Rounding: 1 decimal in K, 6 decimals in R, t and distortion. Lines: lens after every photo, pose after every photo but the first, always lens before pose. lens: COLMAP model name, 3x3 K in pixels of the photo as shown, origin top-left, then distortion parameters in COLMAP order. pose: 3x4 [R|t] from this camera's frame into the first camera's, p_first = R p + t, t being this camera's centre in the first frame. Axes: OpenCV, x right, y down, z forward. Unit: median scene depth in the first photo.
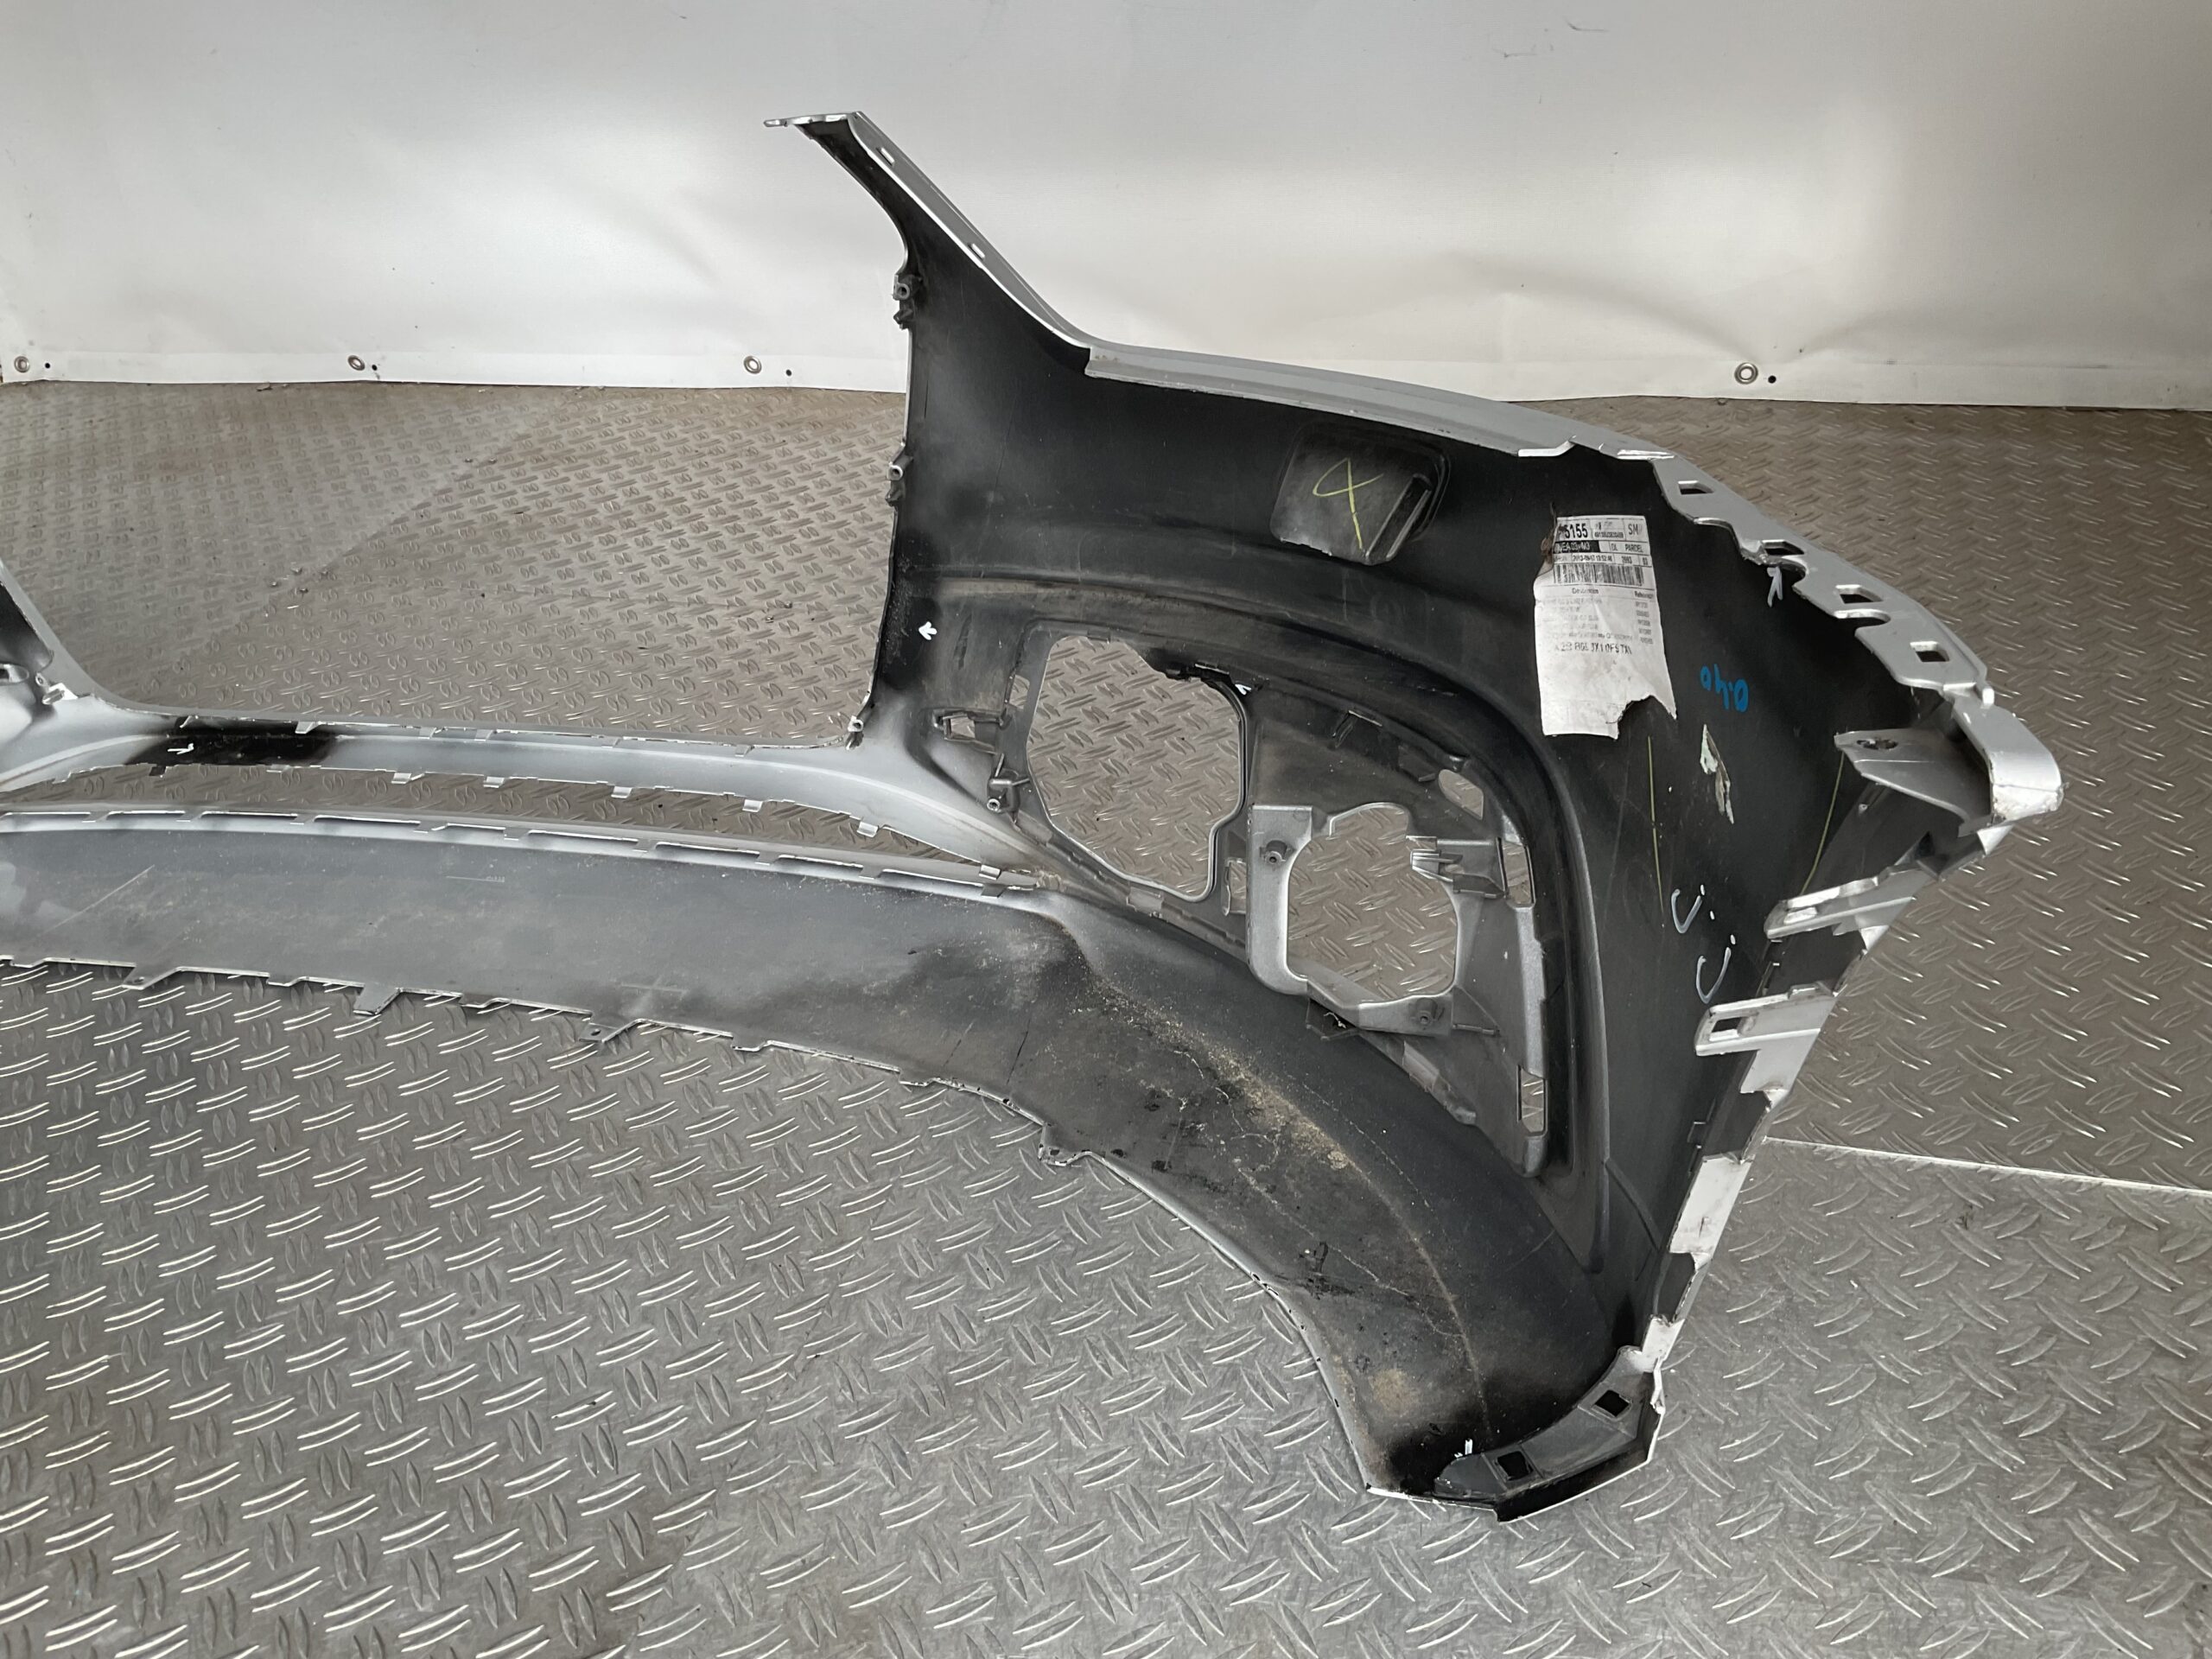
lens RADIAL K [[1957.1, 0, 1106.0], [0, 1957.1, 829.5], [0, 0, 1]] dist [-0.005952, -0.009192]
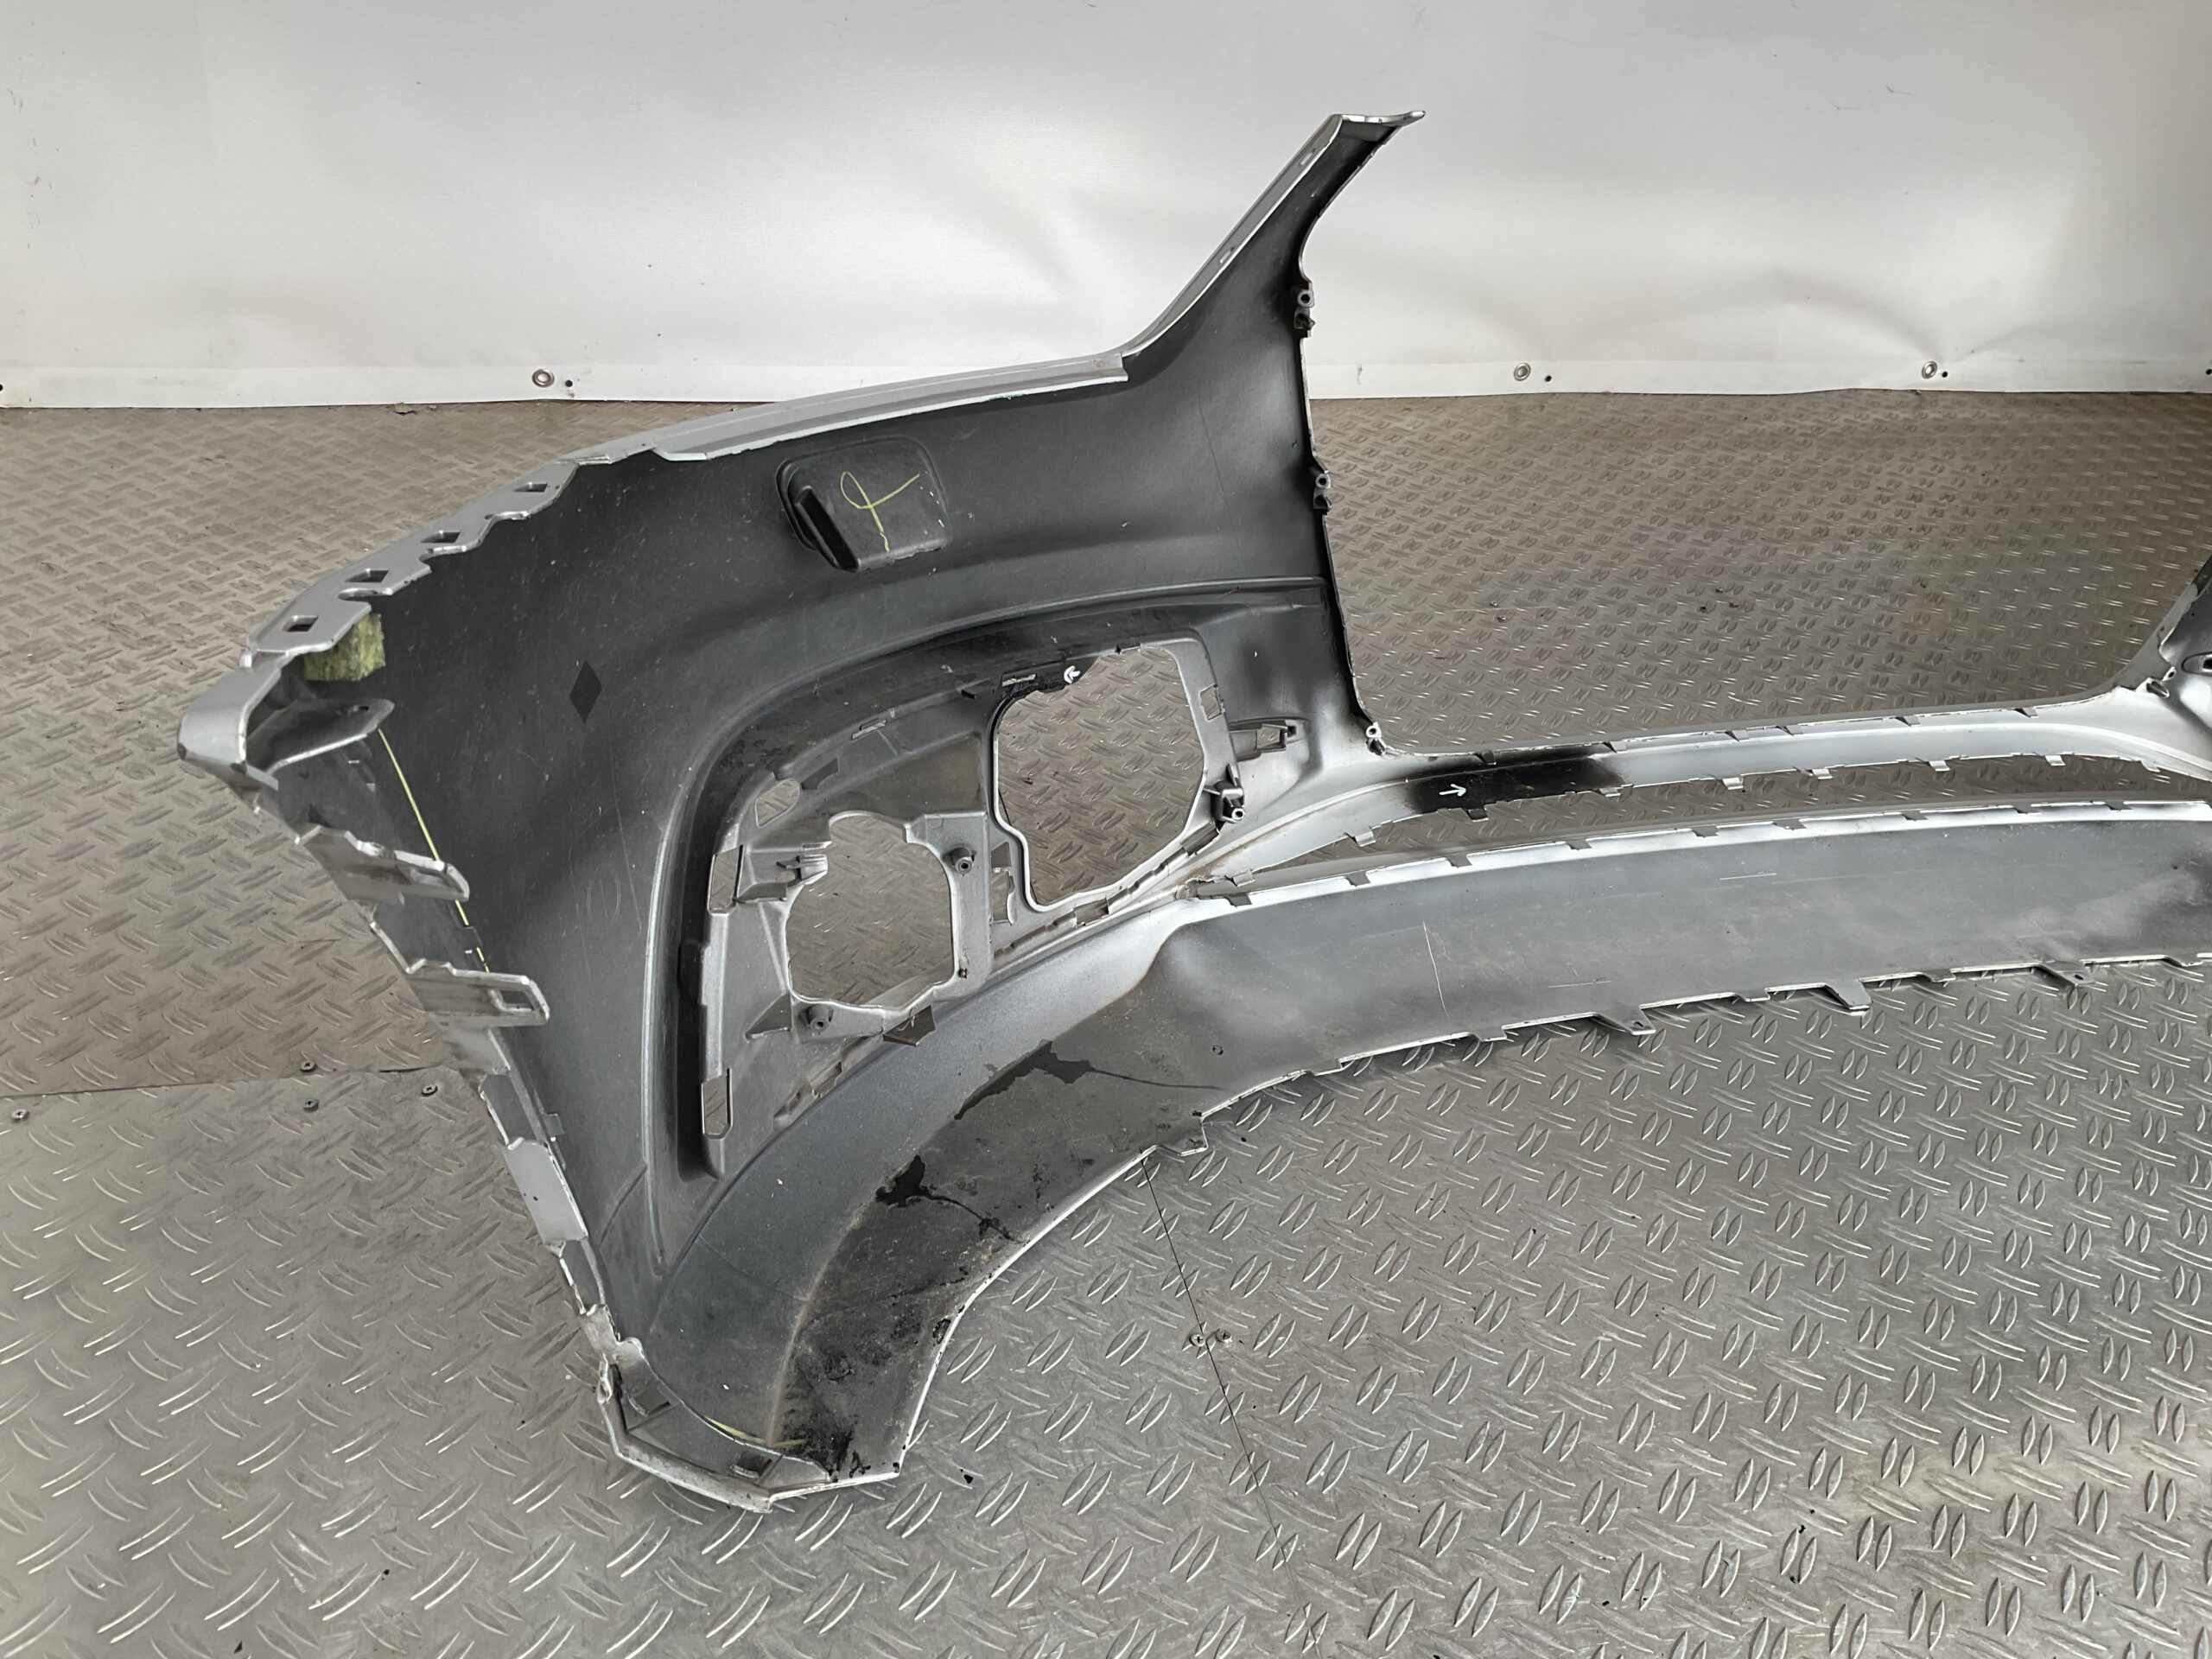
lens RADIAL K [[1957.1, 0, 1106.0], [0, 1957.1, 829.5], [0, 0, 1]] dist [-0.005952, -0.009192]
pose [[0.829304, -0.139774, 0.541034, -1.081638], [0.138916, 0.989384, 0.042672, -0.082751], [-0.541255, 0.039770, 0.839918, 0.291349]]
